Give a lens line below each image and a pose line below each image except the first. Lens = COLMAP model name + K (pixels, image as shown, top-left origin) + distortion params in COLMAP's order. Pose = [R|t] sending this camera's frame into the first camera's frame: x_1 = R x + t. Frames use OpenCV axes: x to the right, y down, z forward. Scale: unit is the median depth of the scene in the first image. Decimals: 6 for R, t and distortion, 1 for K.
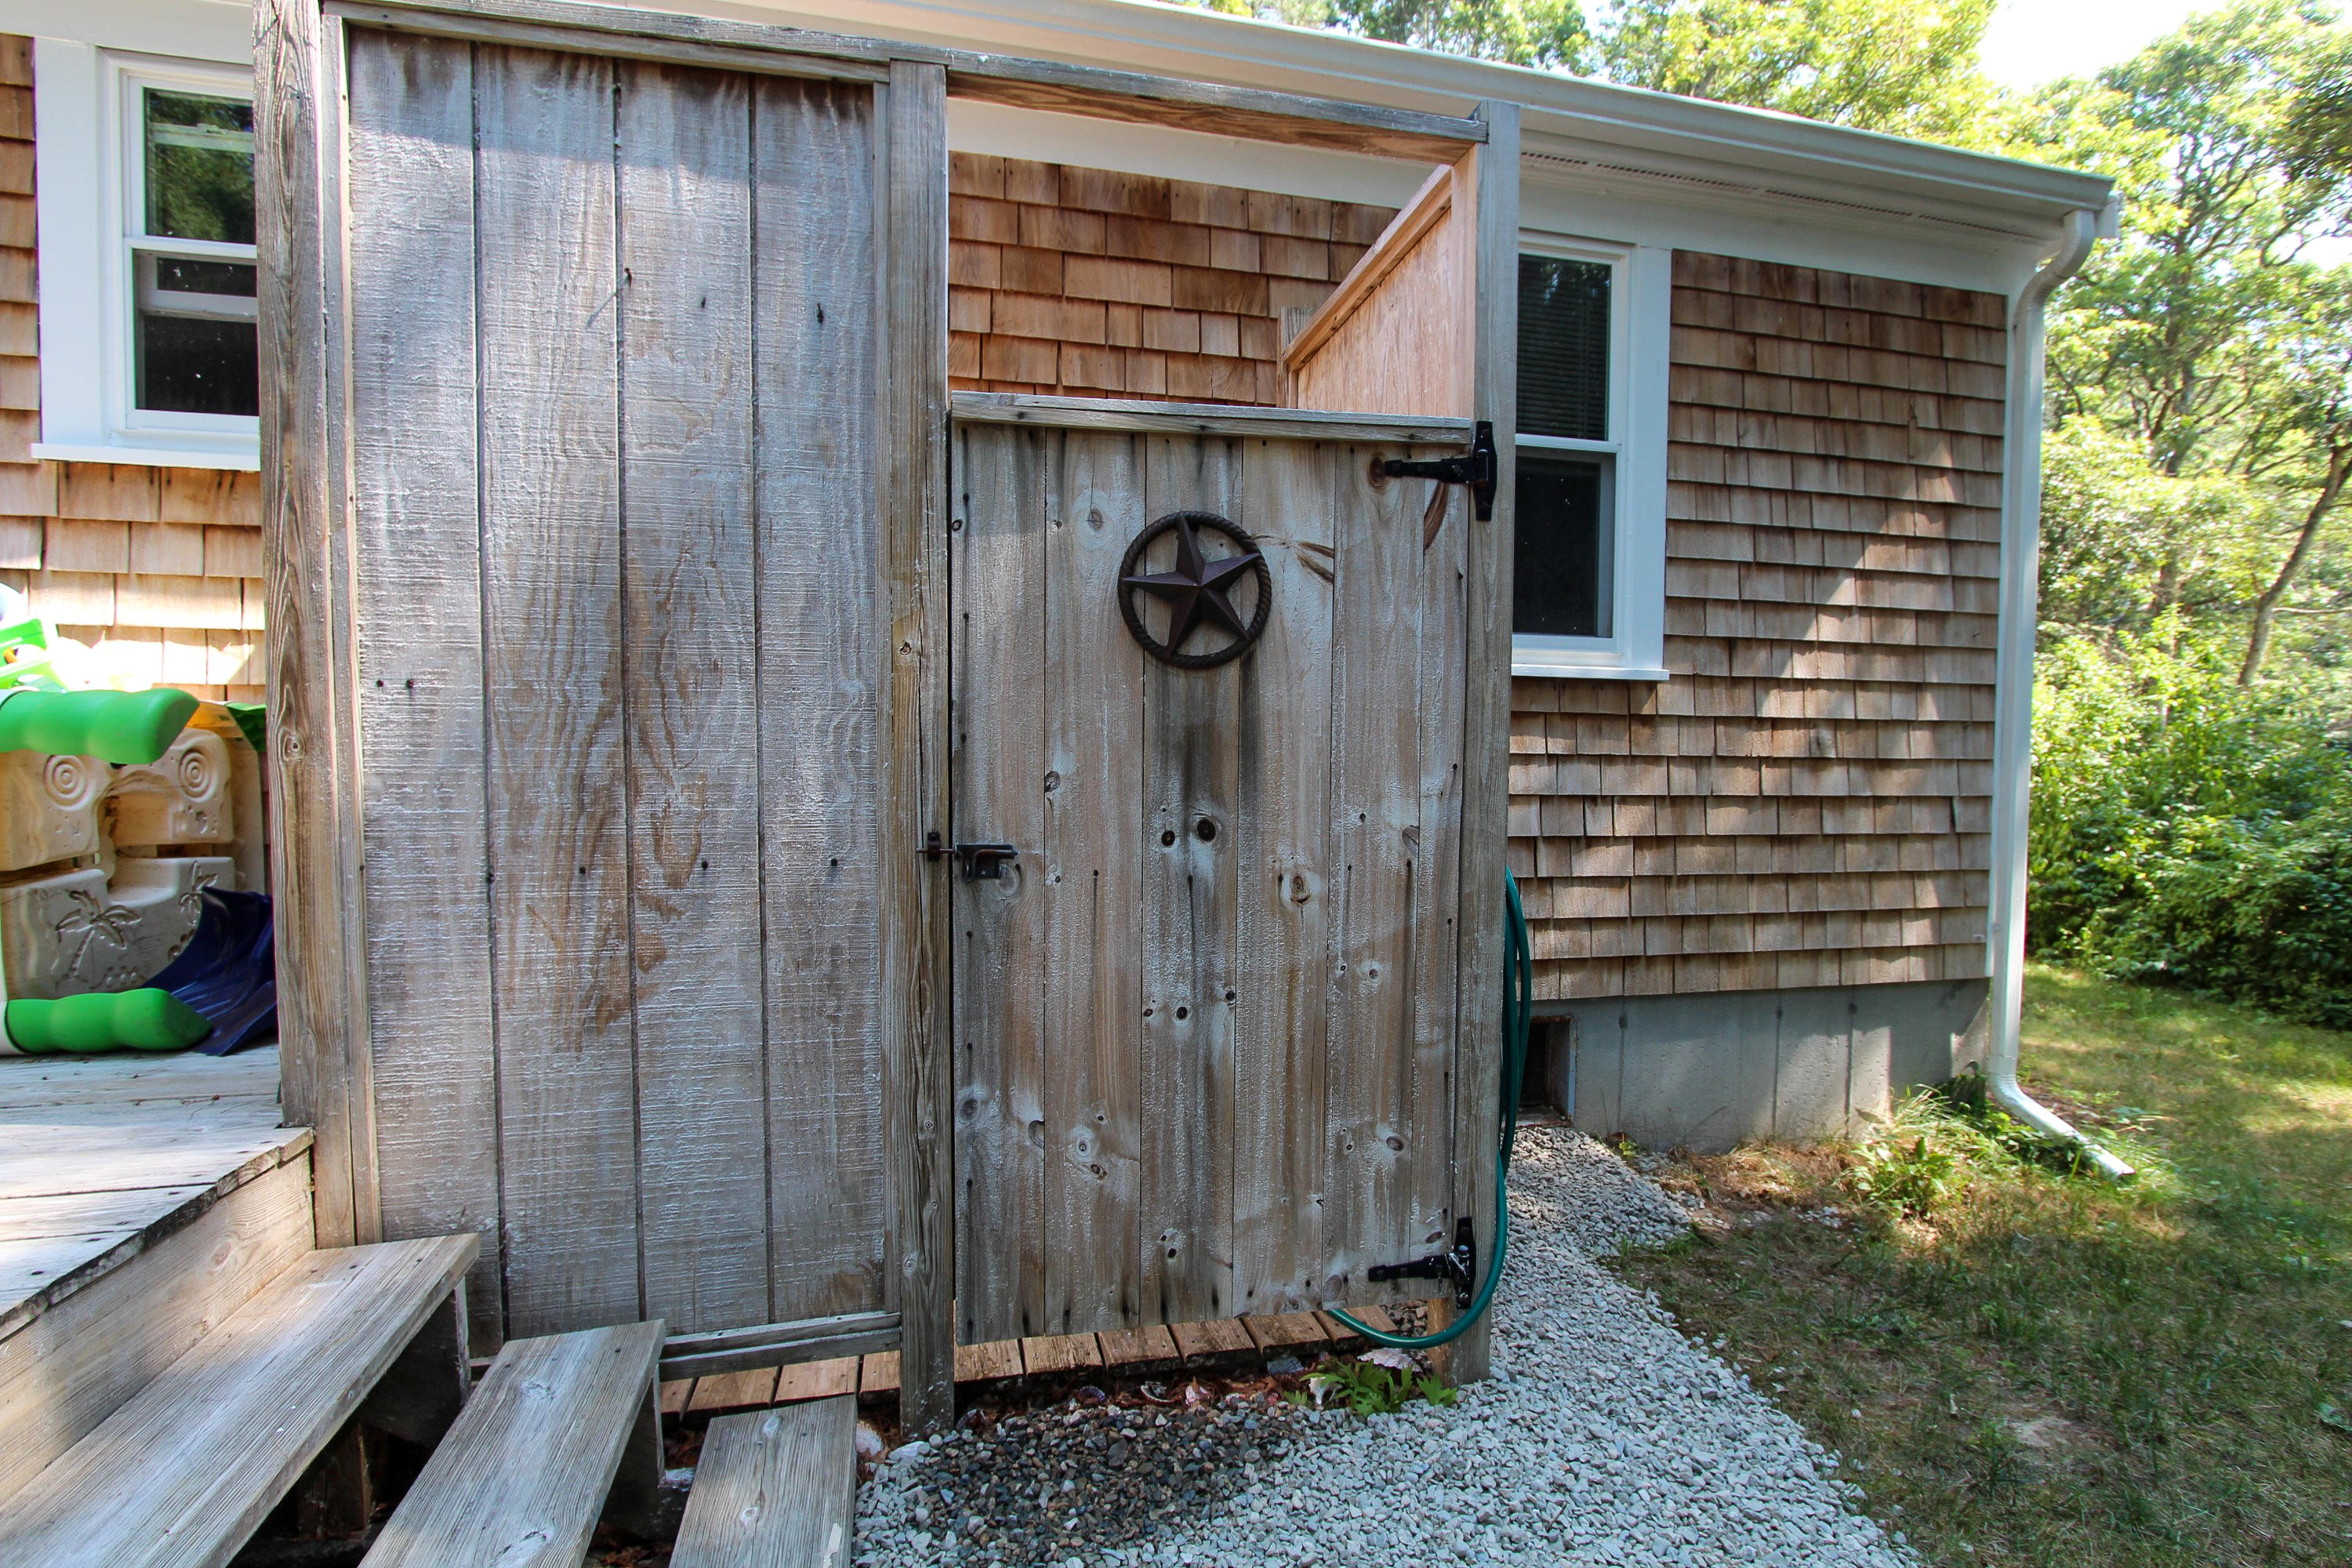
lens RADIAL K [[1116.4, 0, 1186.6], [0, 1116.4, 819.7], [0, 0, 1]] dist [-0.015389, 0.000838]
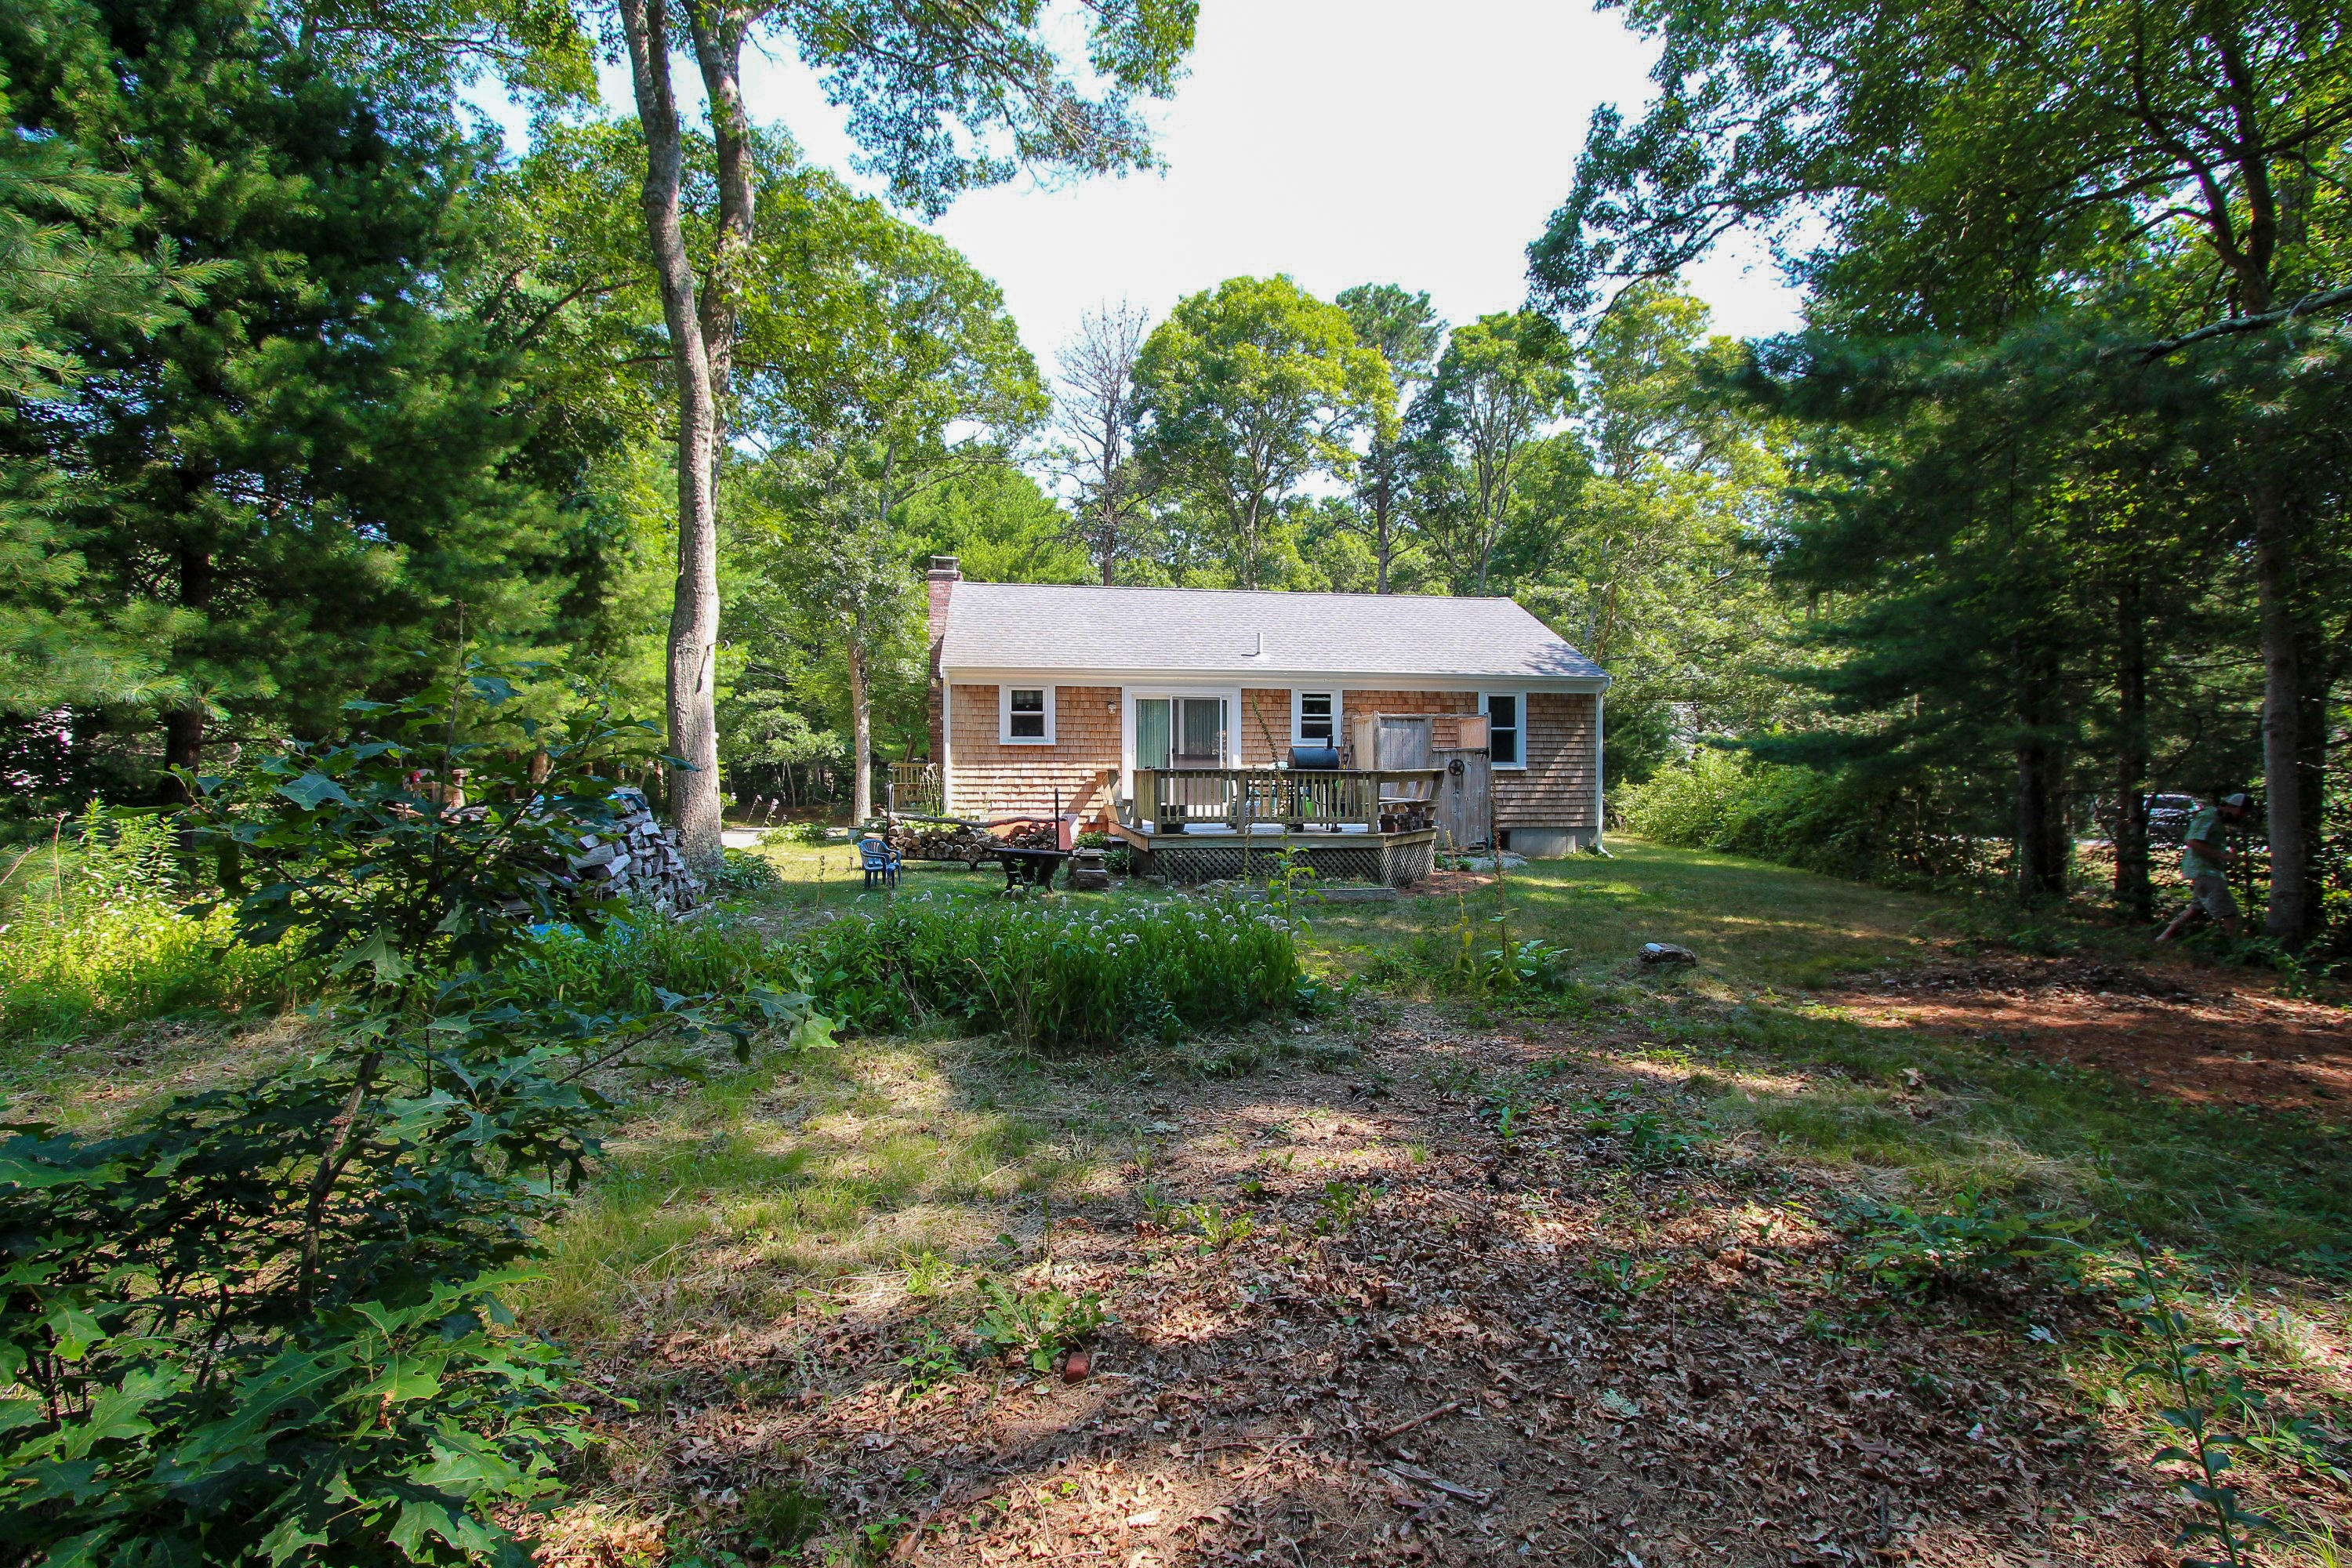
lens RADIAL K [[1116.4, 0, 1186.6], [0, 1116.4, 819.7], [0, 0, 1]] dist [-0.015389, 0.000838]
pose [[0.997688, -0.006519, -0.067652, -1.849277], [0.004890, 0.999695, -0.024214, 0.514631], [0.067790, 0.023827, 0.997415, -9.673846]]
